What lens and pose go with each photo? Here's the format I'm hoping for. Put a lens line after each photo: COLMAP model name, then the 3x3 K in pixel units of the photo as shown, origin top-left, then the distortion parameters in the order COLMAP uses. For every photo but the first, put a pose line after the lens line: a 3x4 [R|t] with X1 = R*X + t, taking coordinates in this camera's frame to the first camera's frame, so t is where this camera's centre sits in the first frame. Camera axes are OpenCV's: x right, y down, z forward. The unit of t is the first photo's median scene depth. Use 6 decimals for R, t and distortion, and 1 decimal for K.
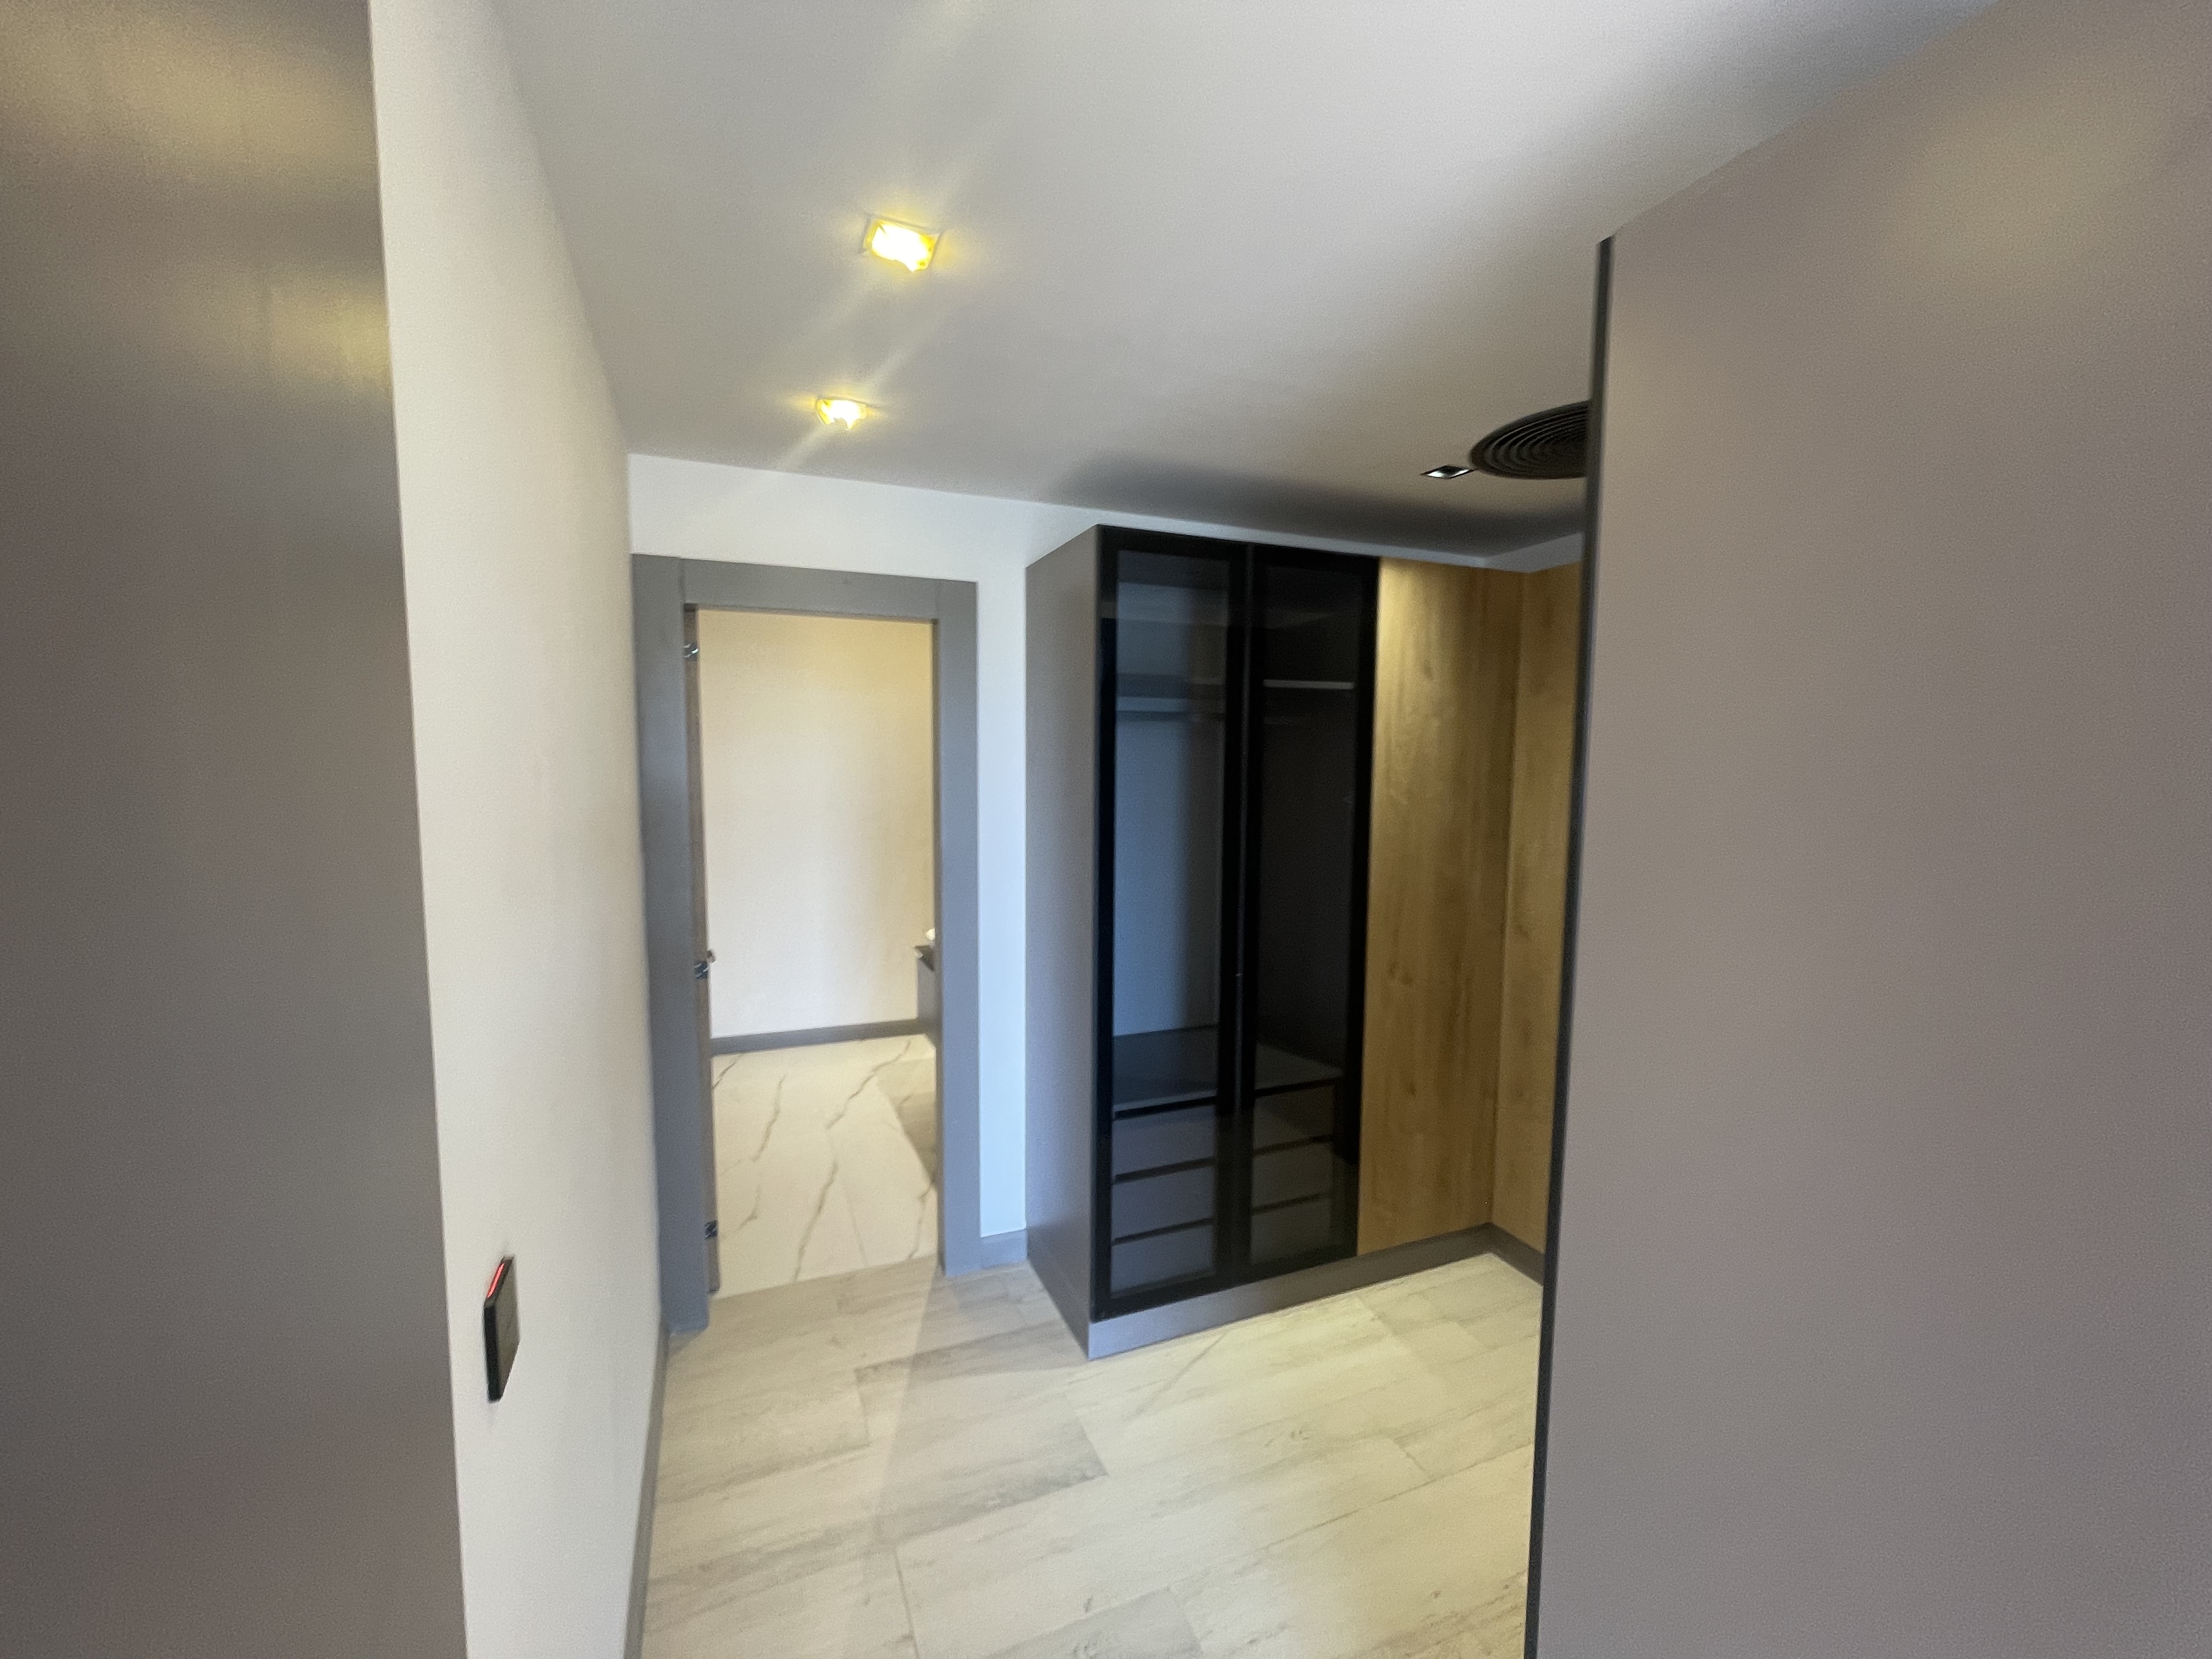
lens RADIAL K [[894.9, 0, 1111.5], [0, 894.9, 833.2], [0, 0, 1]] dist [0.006229, -0.001682]
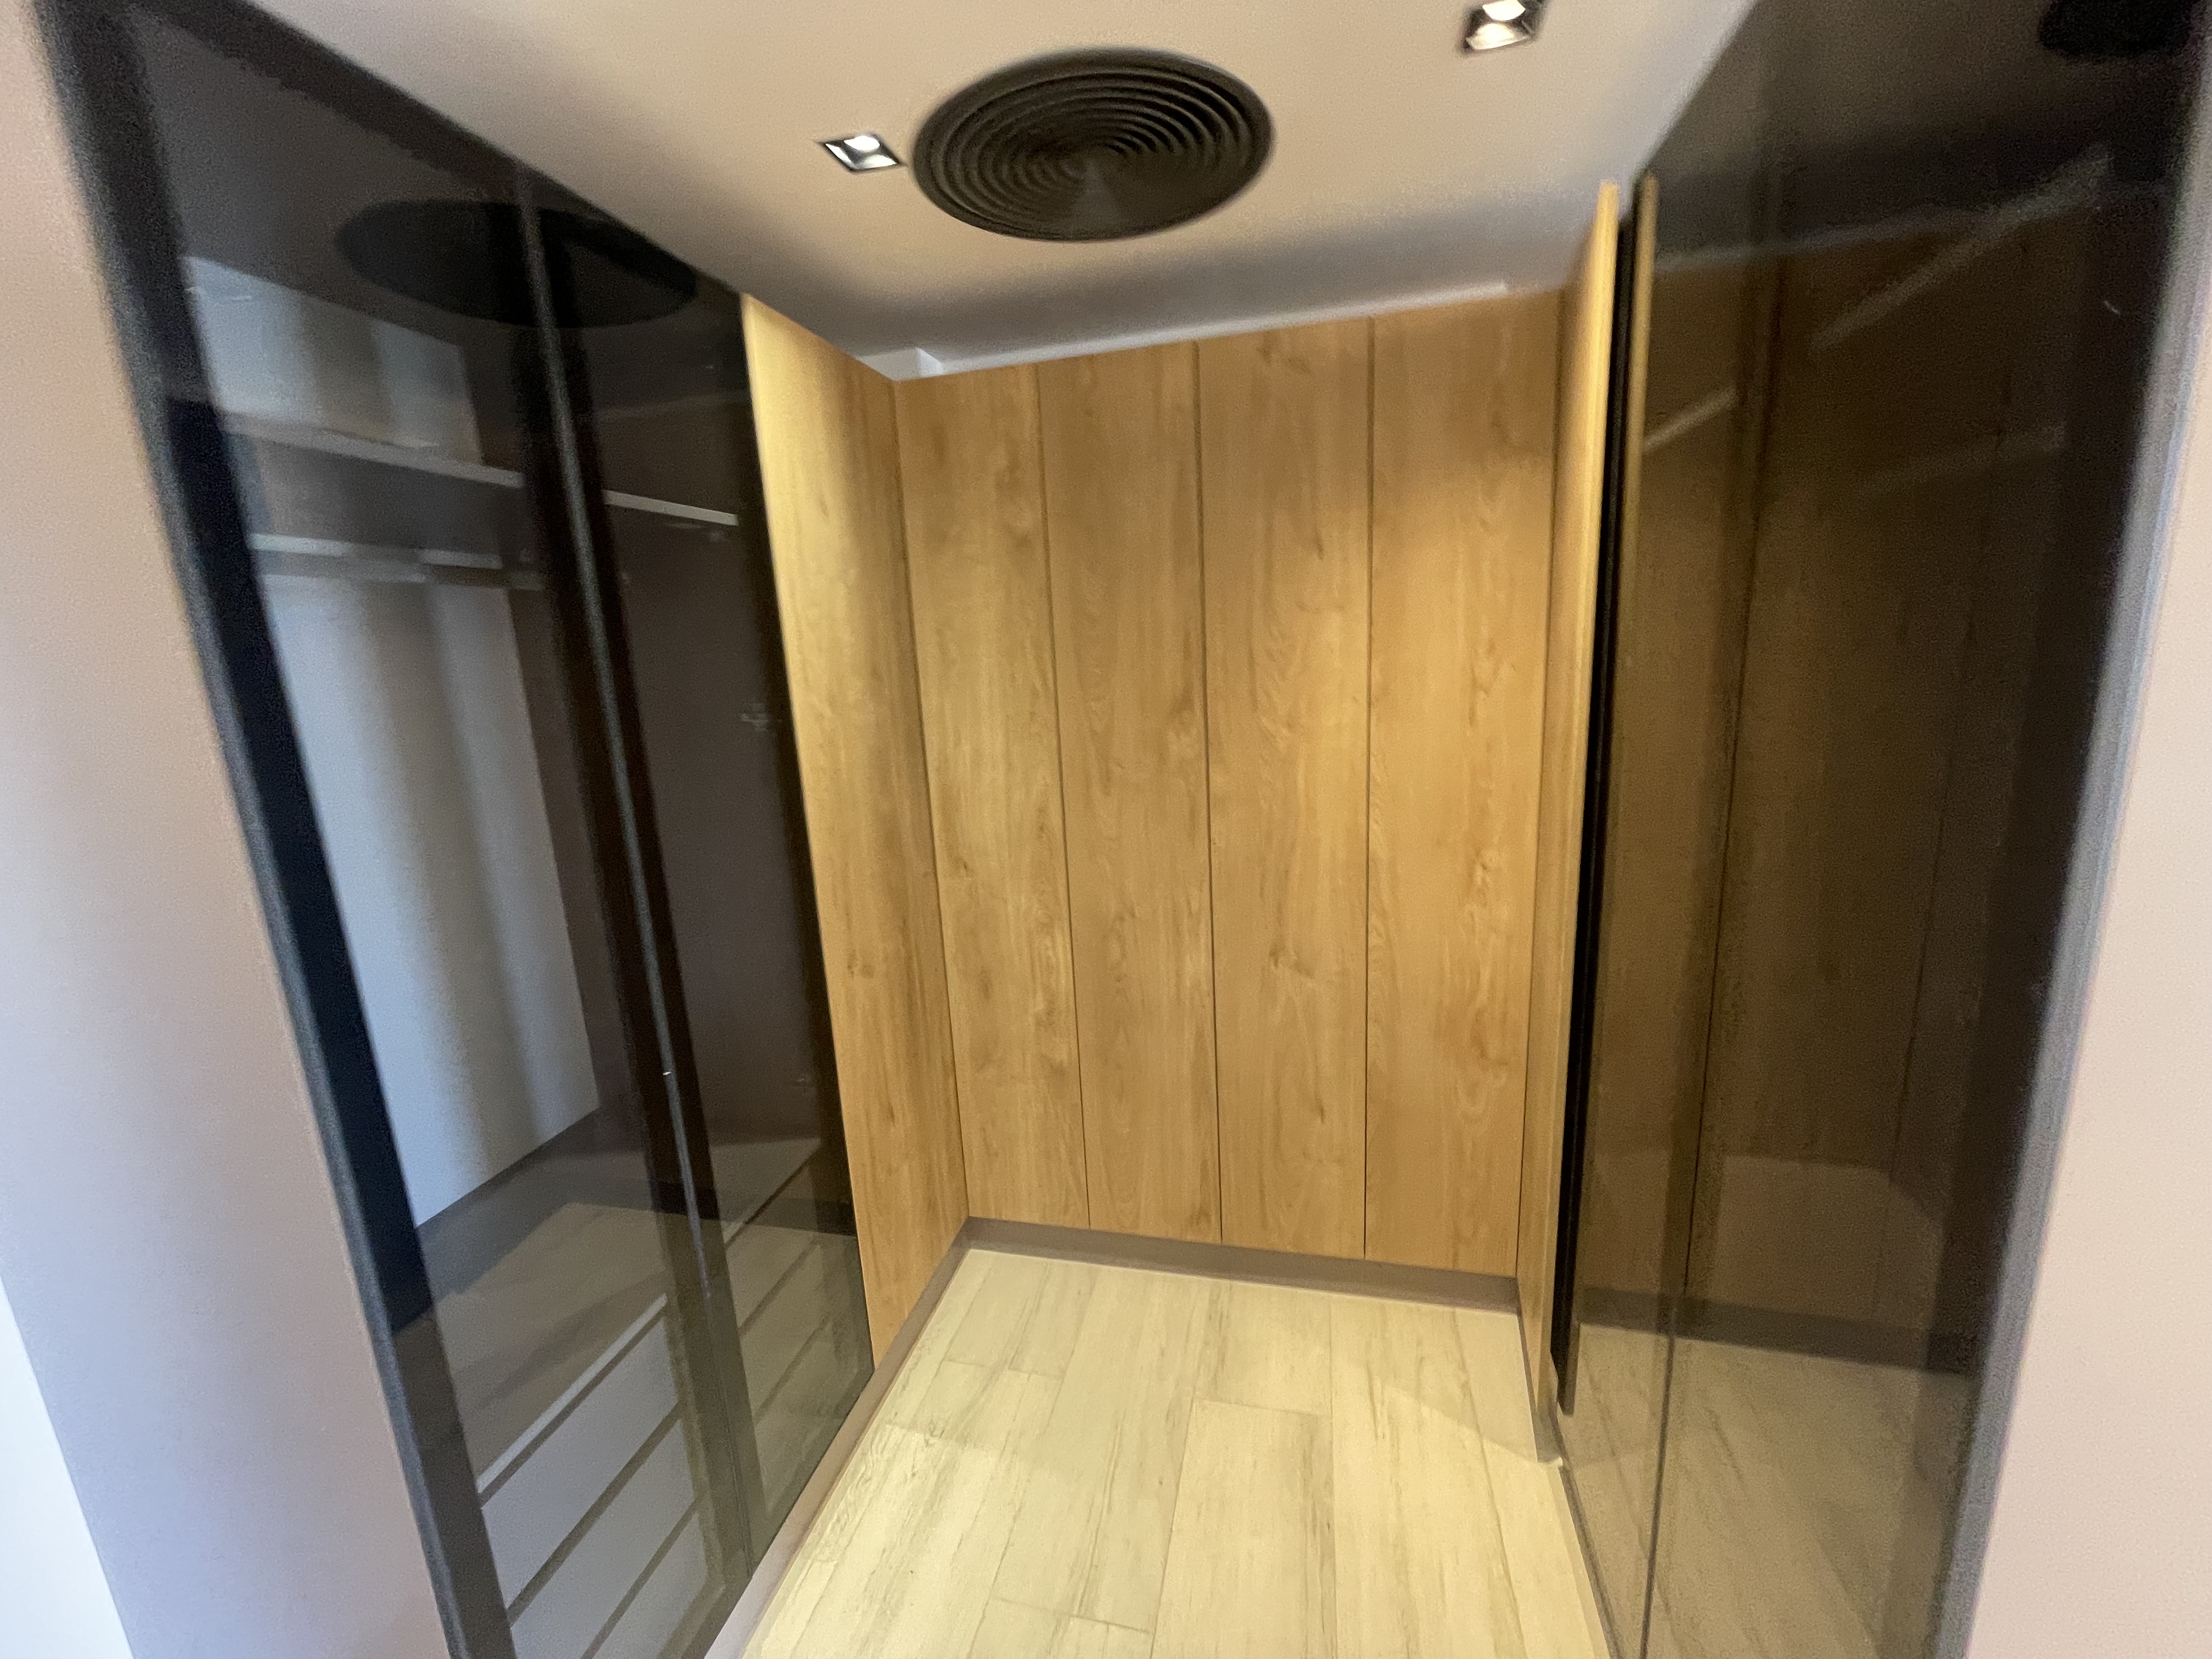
lens RADIAL K [[894.9, 0, 1092.5], [0, 894.9, 839.3], [0, 0, 1]] dist [0.006229, -0.001682]
pose [[0.599528, -0.201490, 0.774576, -0.081400], [0.109305, 0.979337, 0.170151, -0.034539], [-0.792855, -0.017345, 0.609164, 0.445126]]
